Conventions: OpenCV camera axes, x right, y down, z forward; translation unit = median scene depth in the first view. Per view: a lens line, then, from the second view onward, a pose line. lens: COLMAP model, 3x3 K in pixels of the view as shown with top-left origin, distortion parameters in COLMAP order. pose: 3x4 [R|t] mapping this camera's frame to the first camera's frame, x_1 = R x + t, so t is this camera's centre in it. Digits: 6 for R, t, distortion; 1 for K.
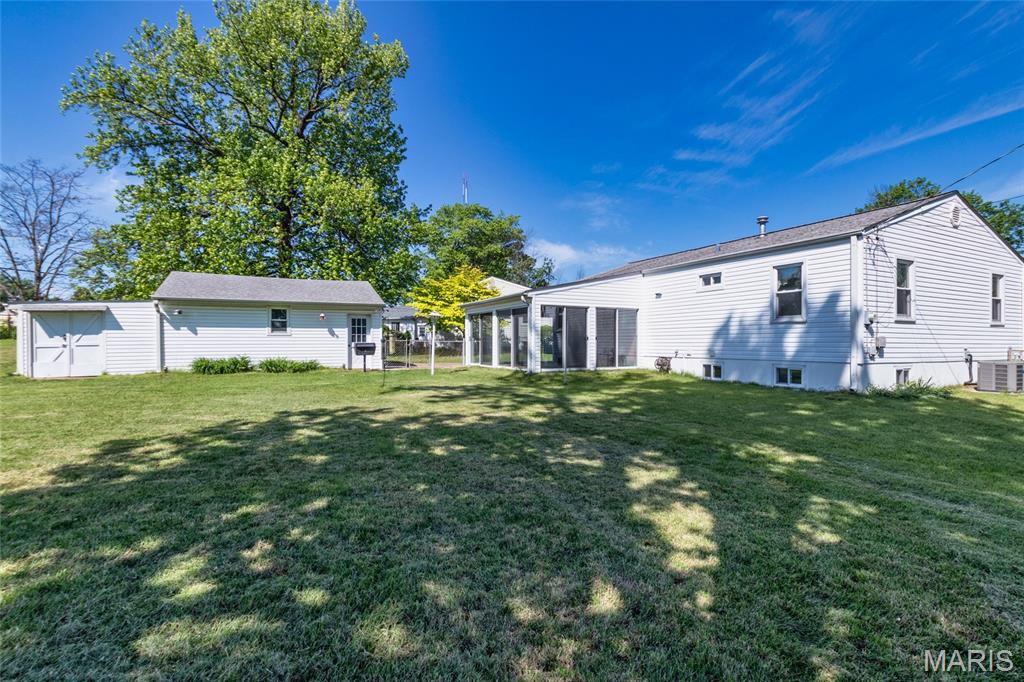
lens RADIAL K [[477.8, 0, 514.7], [0, 477.8, 336.2], [0, 0, 1]] dist [0.000007, 0.000013]
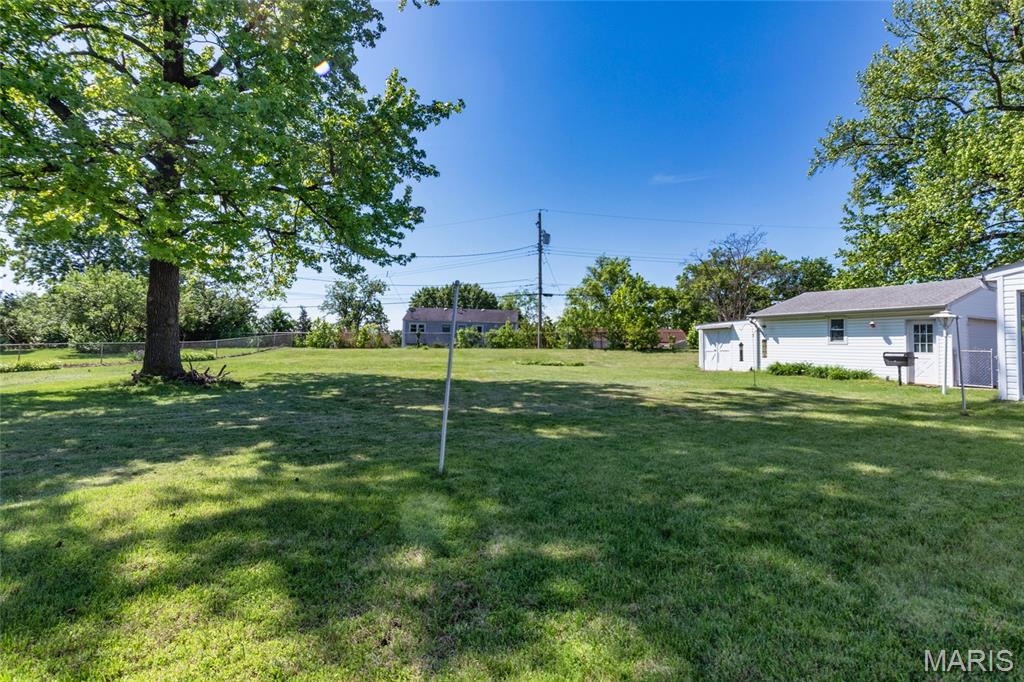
lens RADIAL K [[477.8, 0, 514.7], [0, 477.8, 336.2], [0, 0, 1]] dist [0.000007, 0.000013]
pose [[0.005664, -0.020938, -0.999765, 0.626269], [-0.014756, 0.999670, -0.021020, 0.015484], [0.999875, 0.014871, 0.005353, 0.312921]]
